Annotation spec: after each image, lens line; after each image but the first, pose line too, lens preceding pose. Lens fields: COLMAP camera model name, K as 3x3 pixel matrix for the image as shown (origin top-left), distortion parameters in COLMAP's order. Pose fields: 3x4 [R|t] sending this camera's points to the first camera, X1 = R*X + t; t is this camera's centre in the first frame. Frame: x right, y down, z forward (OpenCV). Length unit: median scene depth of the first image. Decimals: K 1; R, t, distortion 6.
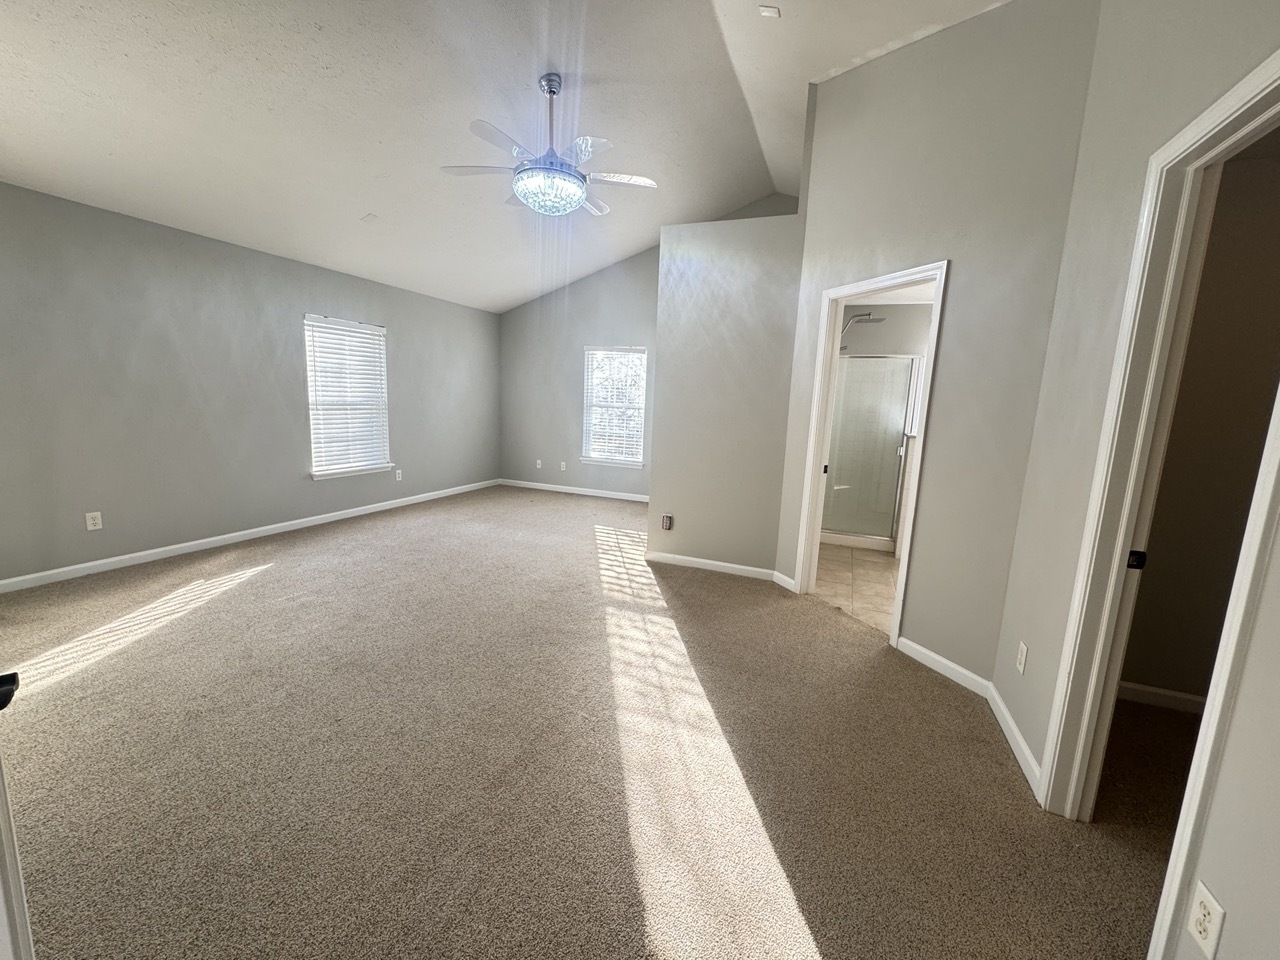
lens RADIAL K [[510.5, 0, 639.4], [0, 510.5, 477.8], [0, 0, 1]] dist [-0.001078, 0.000947]
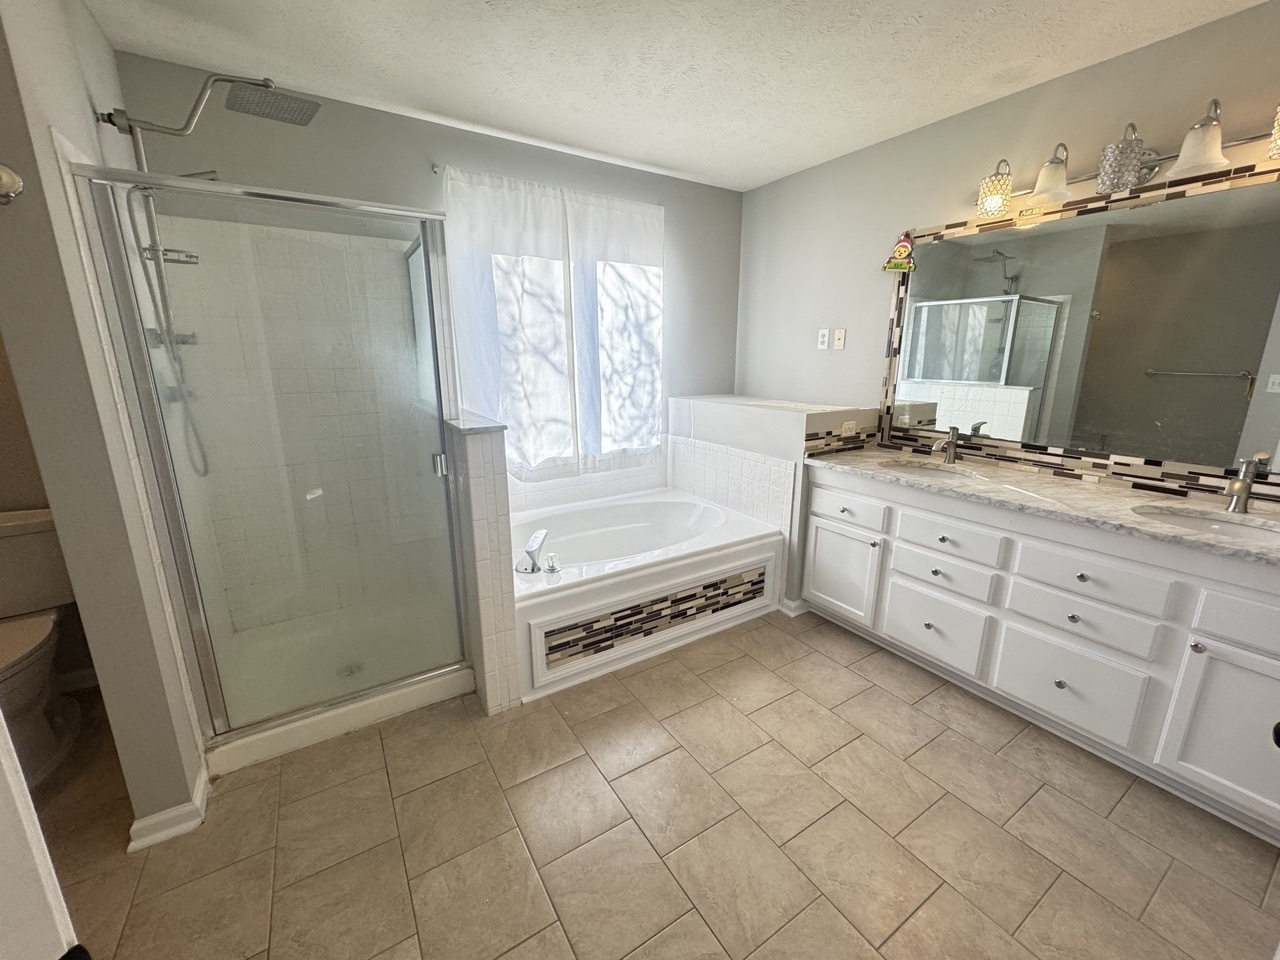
lens RADIAL K [[510.5, 0, 641.4], [0, 510.5, 479.3], [0, 0, 1]] dist [-0.001078, 0.000947]
pose [[0.582714, -0.228856, 0.779788, 0.292481], [0.149530, 0.973341, 0.173922, -0.090003], [-0.798802, 0.015254, 0.601400, 0.648468]]
